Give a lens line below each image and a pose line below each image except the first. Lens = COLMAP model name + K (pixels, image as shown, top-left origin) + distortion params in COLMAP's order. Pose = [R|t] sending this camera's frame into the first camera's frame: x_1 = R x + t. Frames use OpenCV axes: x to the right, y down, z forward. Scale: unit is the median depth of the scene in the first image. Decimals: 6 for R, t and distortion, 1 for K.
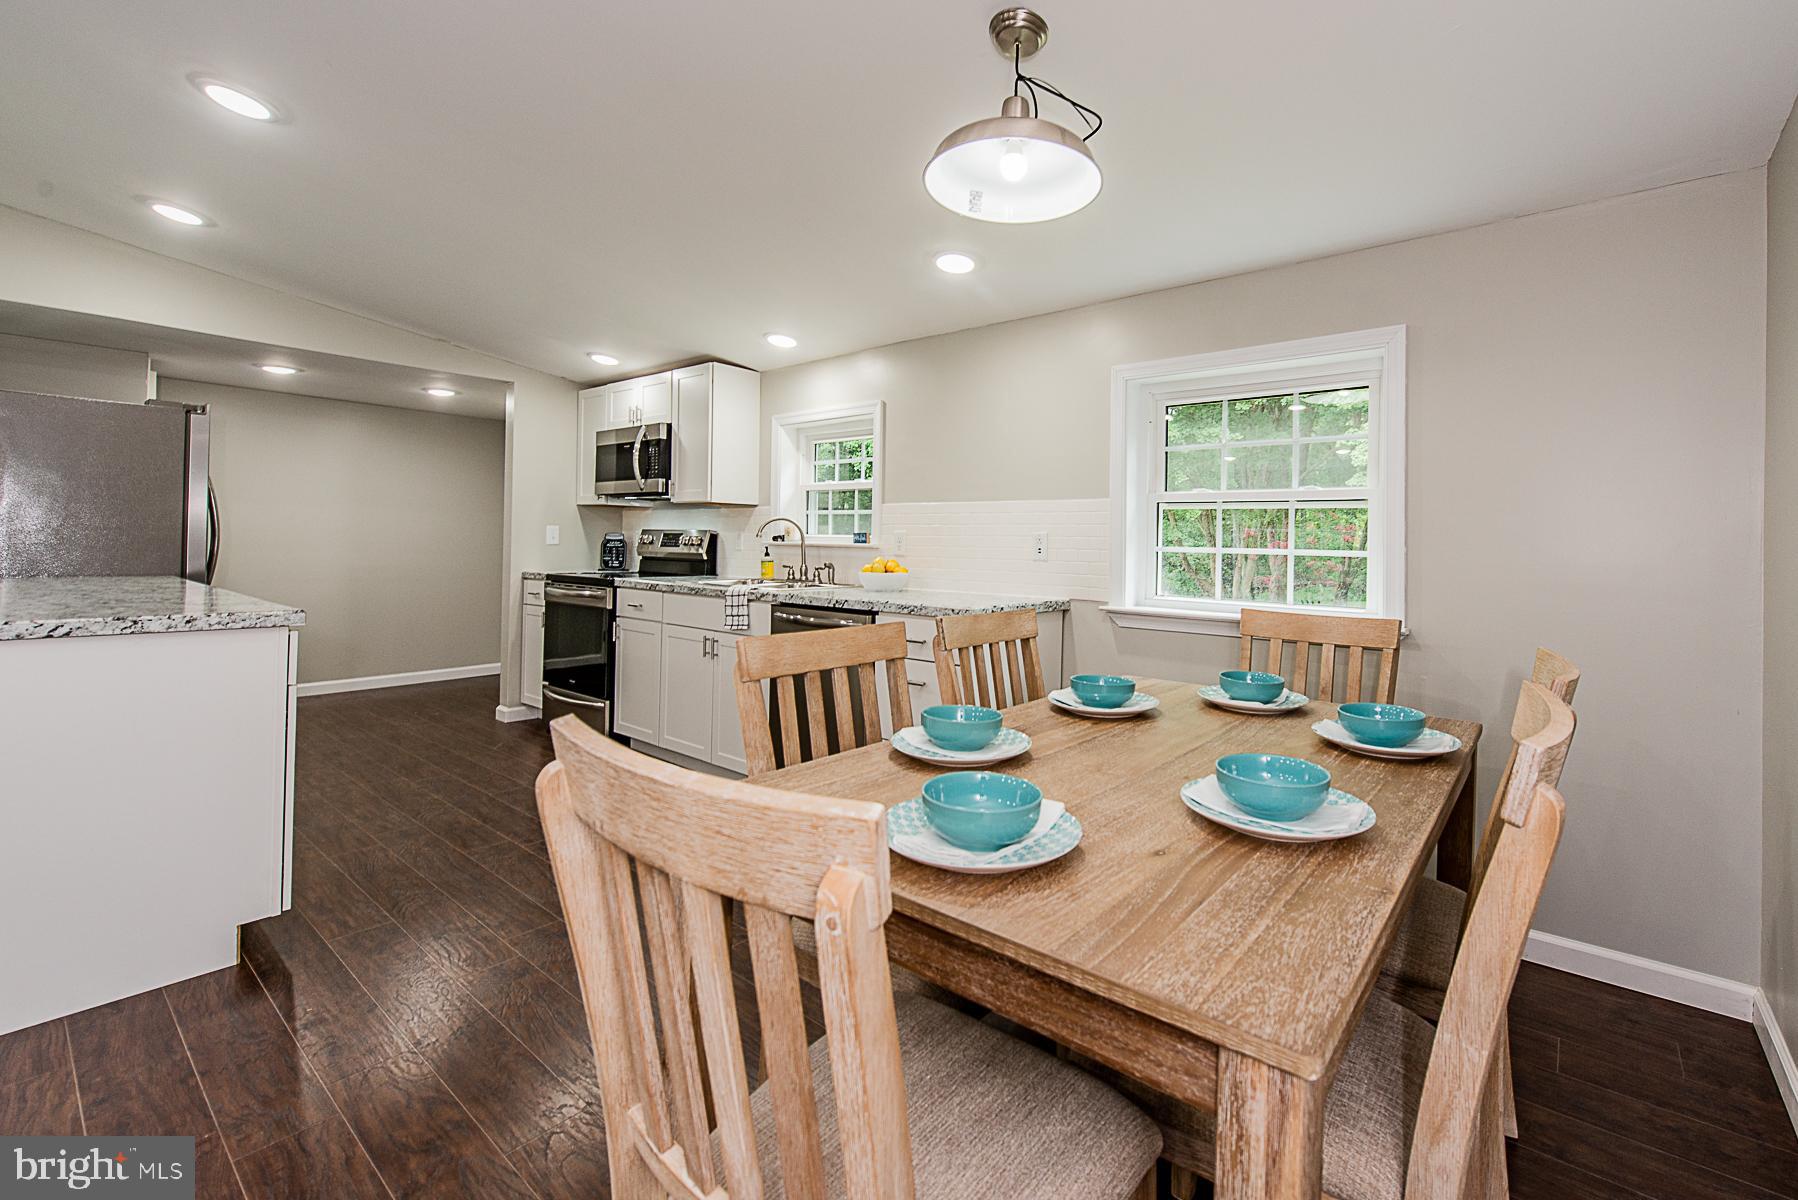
lens RADIAL K [[766.3, 0, 985.2], [0, 766.3, 540.8], [0, 0, 1]] dist [0.014175, -0.003166]
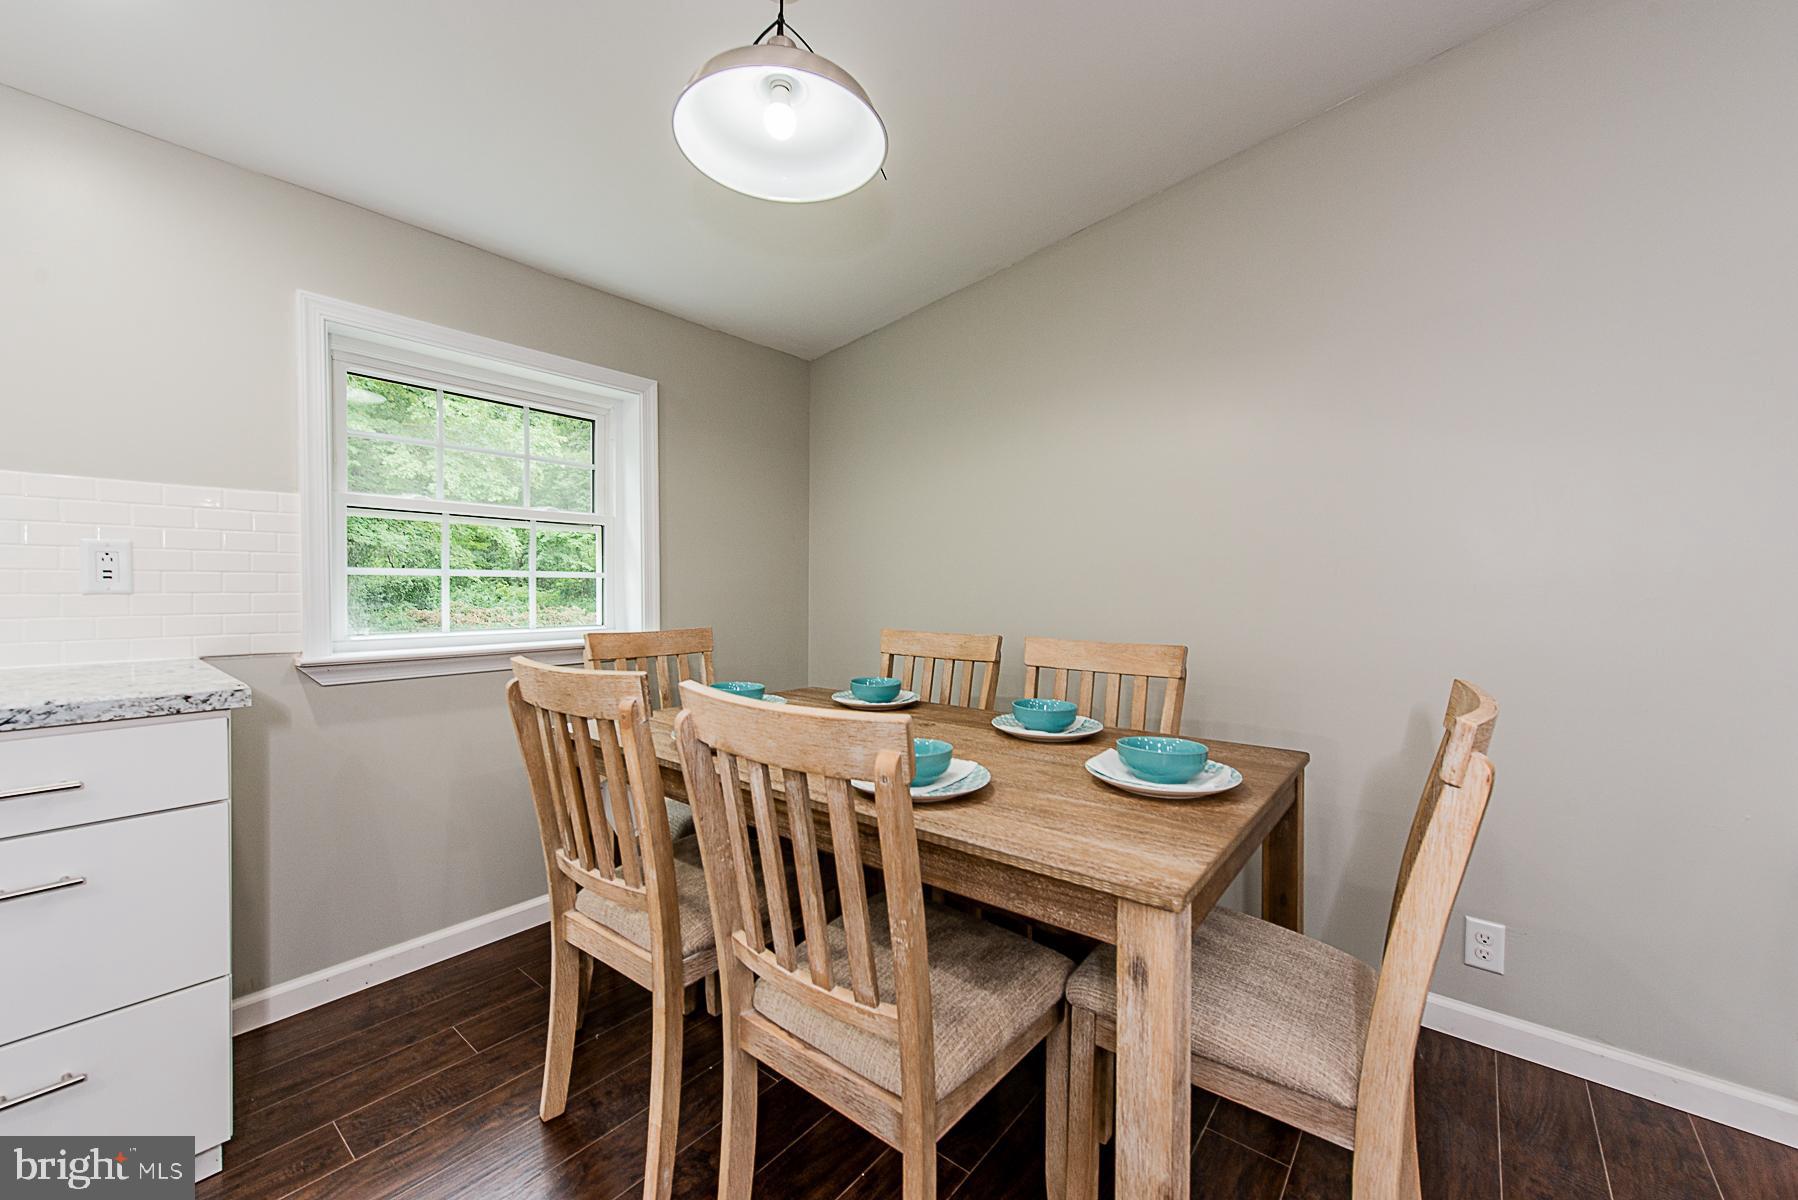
lens RADIAL K [[702.2, 0, 888.8], [0, 702.2, 600.2], [0, 0, 1]] dist [0.013544, -0.003910]
pose [[0.032484, -0.042470, 0.998570, -0.305511], [-0.012131, 0.999006, 0.042883, 0.002425], [-0.999399, -0.013506, 0.031936, 0.344429]]
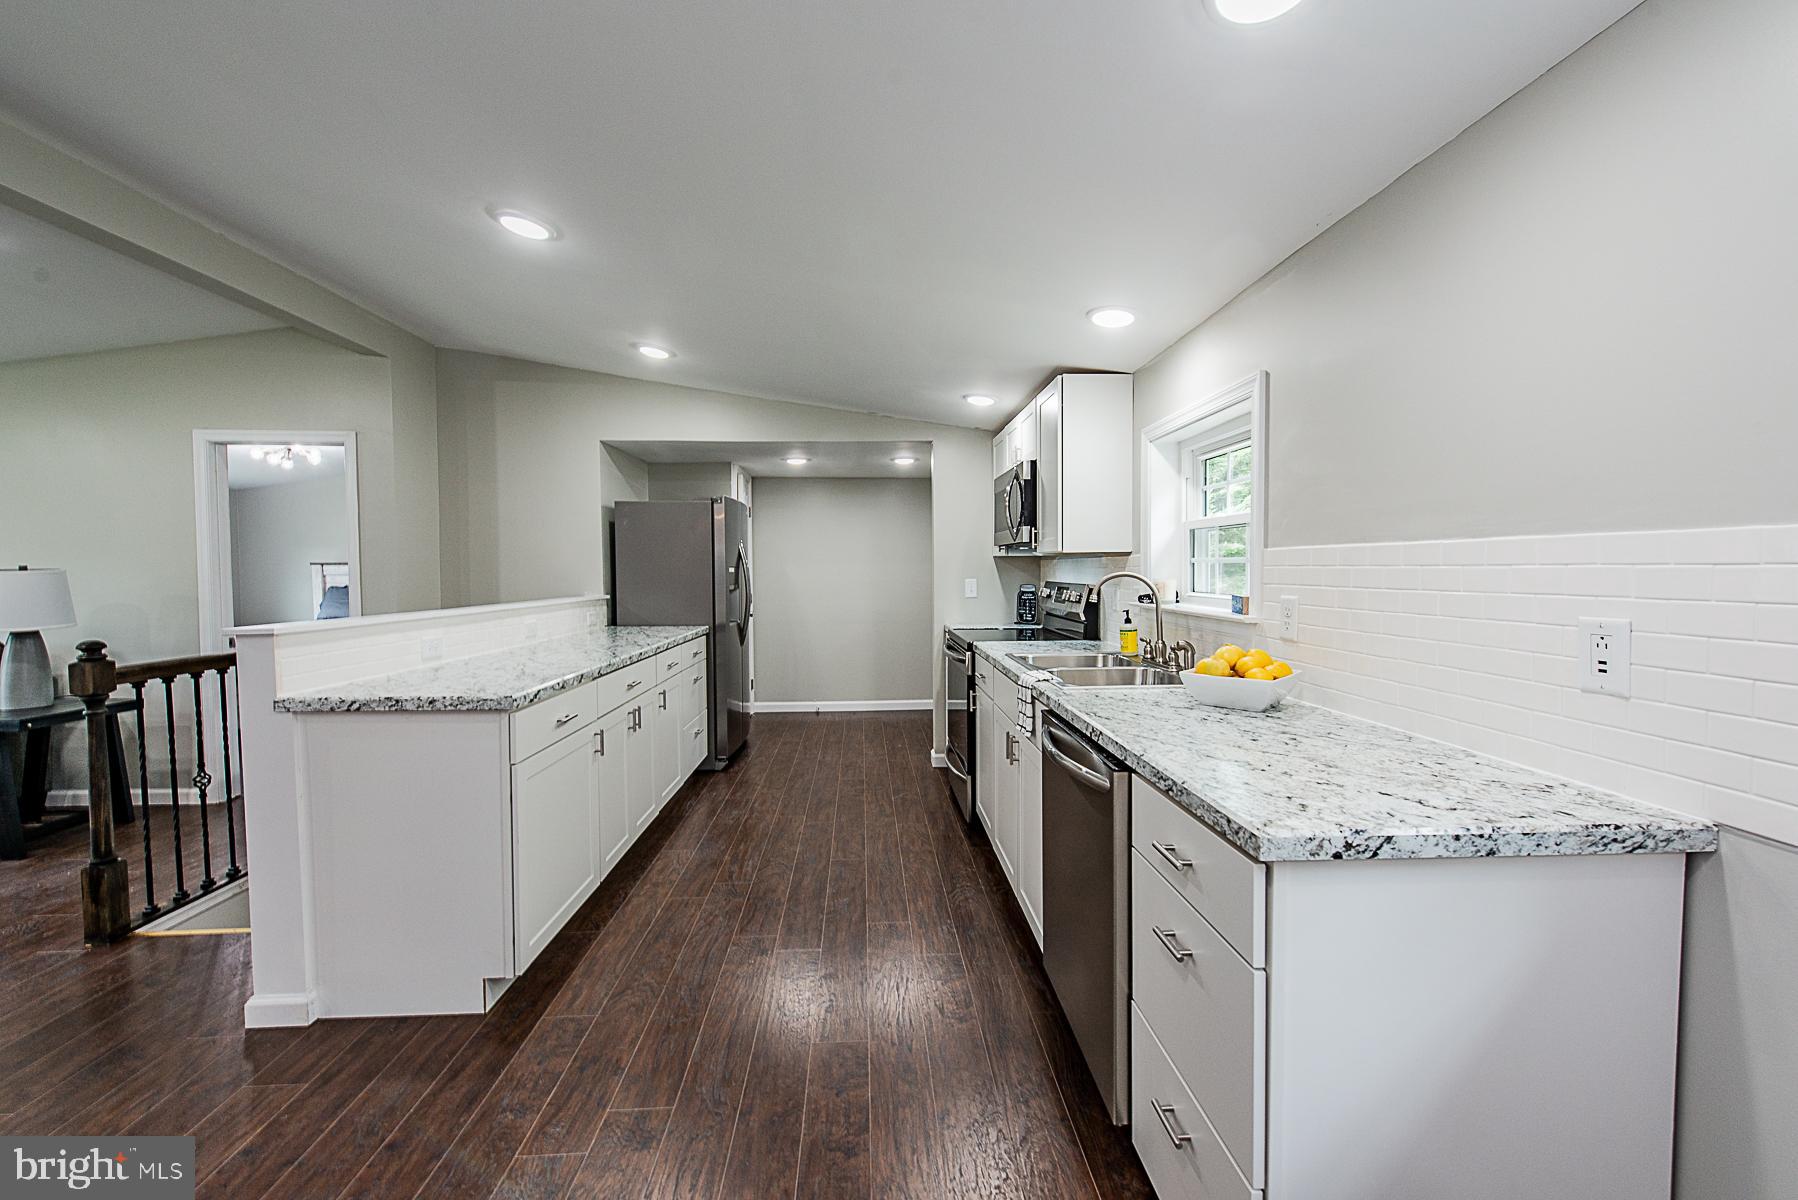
lens RADIAL K [[702.2, 0, 902.9], [0, 702.2, 595.9], [0, 0, 1]] dist [0.013544, -0.003910]
pose [[0.655294, 0.008112, -0.755331, 0.083604], [0.020507, 0.999383, 0.028525, -0.029666], [0.755096, -0.034182, 0.654723, 0.396329]]
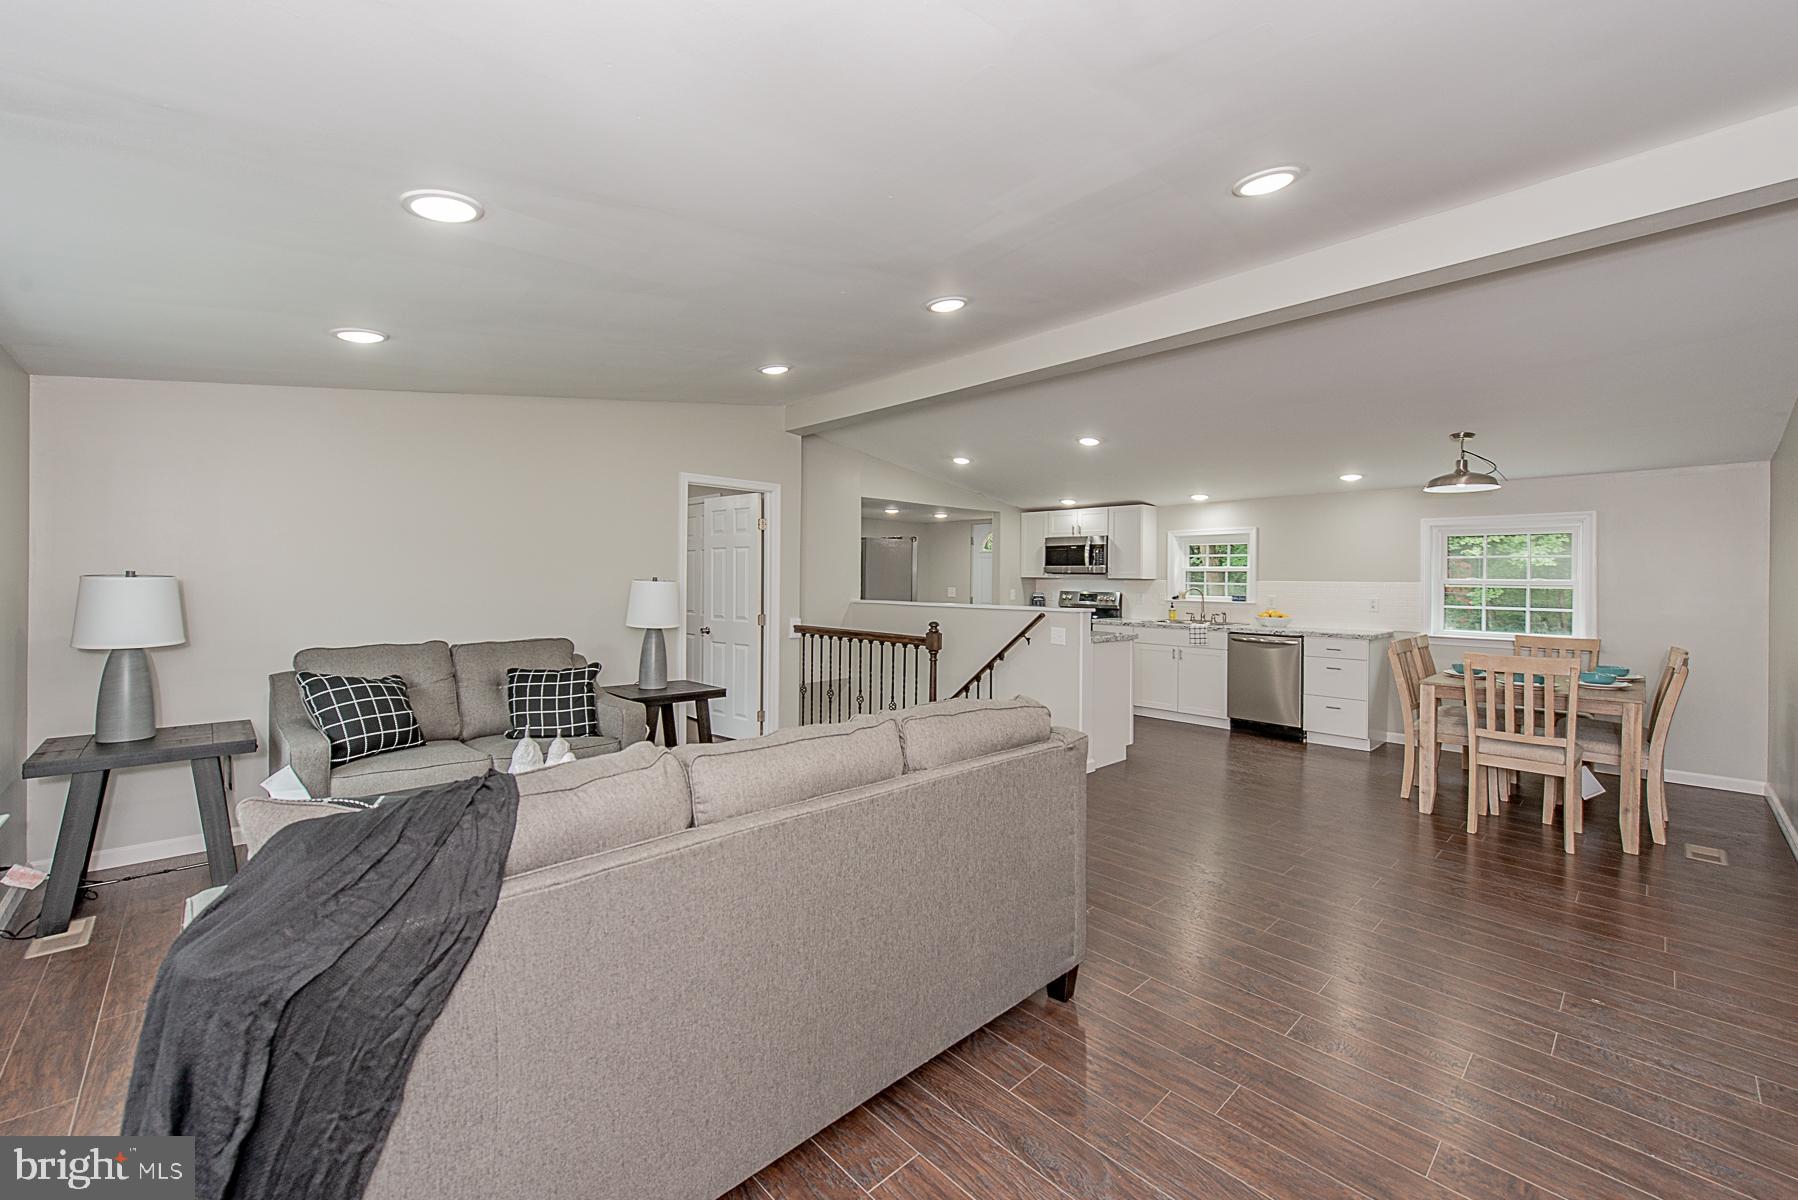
lens RADIAL K [[702.2, 0, 914.7], [0, 702.2, 583.6], [0, 0, 1]] dist [0.013544, -0.003910]
pose [[0.988641, -0.008971, -0.150025, -0.646231], [0.010414, 0.999907, 0.008839, -0.059660], [0.149932, -0.010301, 0.988643, -0.783520]]
